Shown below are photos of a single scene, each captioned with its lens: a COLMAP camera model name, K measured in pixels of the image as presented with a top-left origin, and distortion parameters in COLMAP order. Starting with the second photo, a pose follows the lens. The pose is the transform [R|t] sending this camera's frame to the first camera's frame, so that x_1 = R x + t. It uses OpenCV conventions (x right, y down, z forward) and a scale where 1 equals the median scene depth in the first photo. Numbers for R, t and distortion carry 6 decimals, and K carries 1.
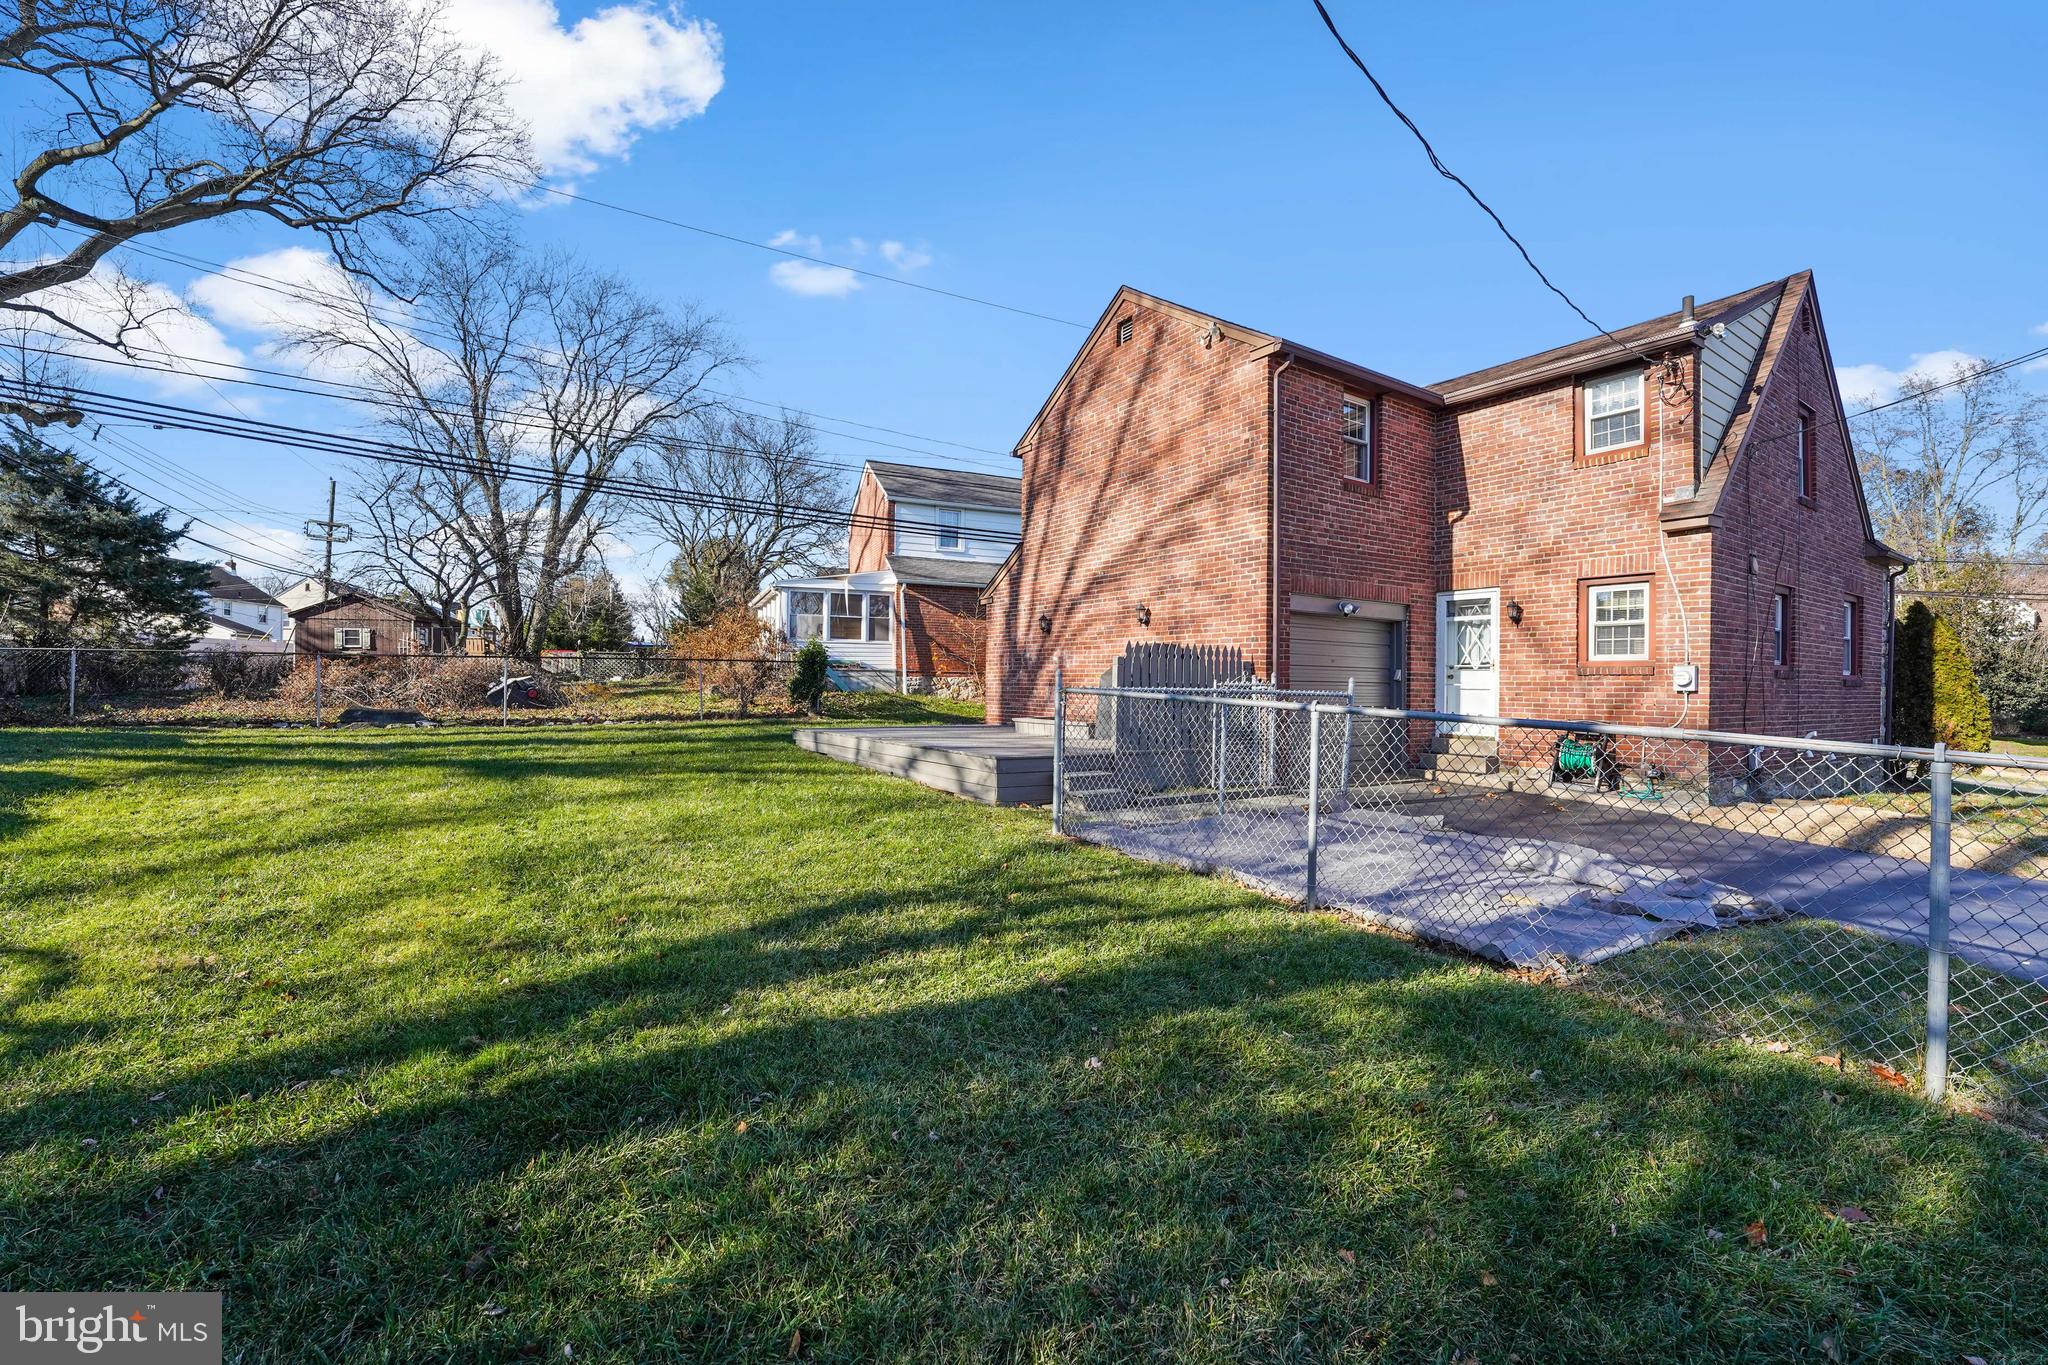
lens RADIAL K [[824.5, 0, 1017.9], [0, 824.5, 699.7], [0, 0, 1]] dist [-0.016931, 0.002186]
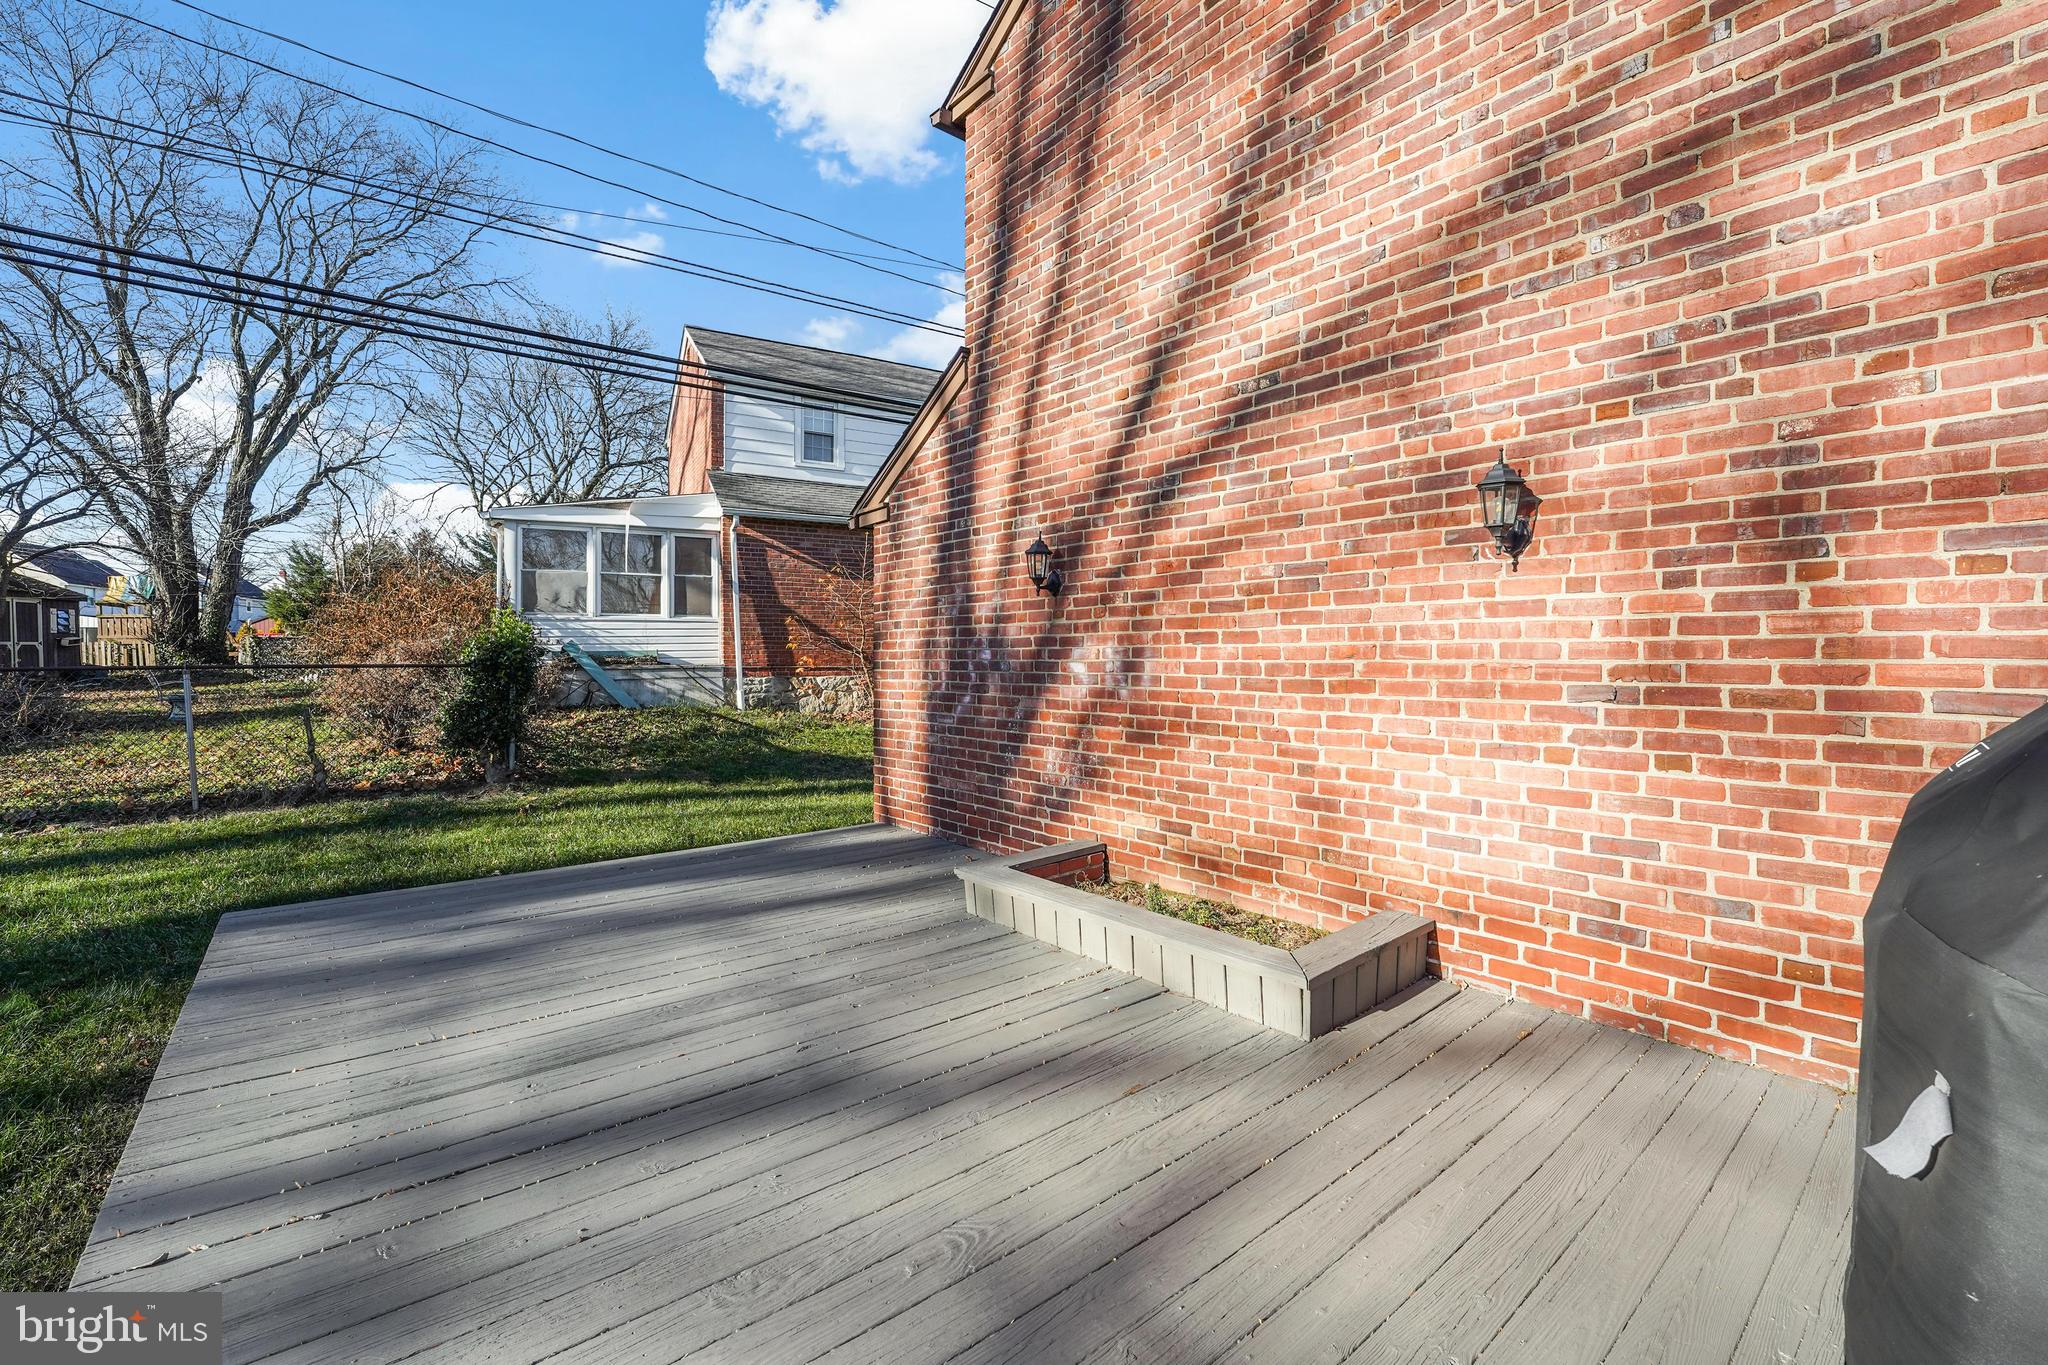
lens RADIAL K [[824.5, 0, 1021.3], [0, 824.5, 684.4], [0, 0, 1]] dist [-0.016931, 0.002186]
pose [[0.991031, -0.022523, 0.131718, -0.019198], [0.021386, 0.999721, 0.010036, -0.024866], [-0.131907, -0.007129, 0.991236, 0.411064]]
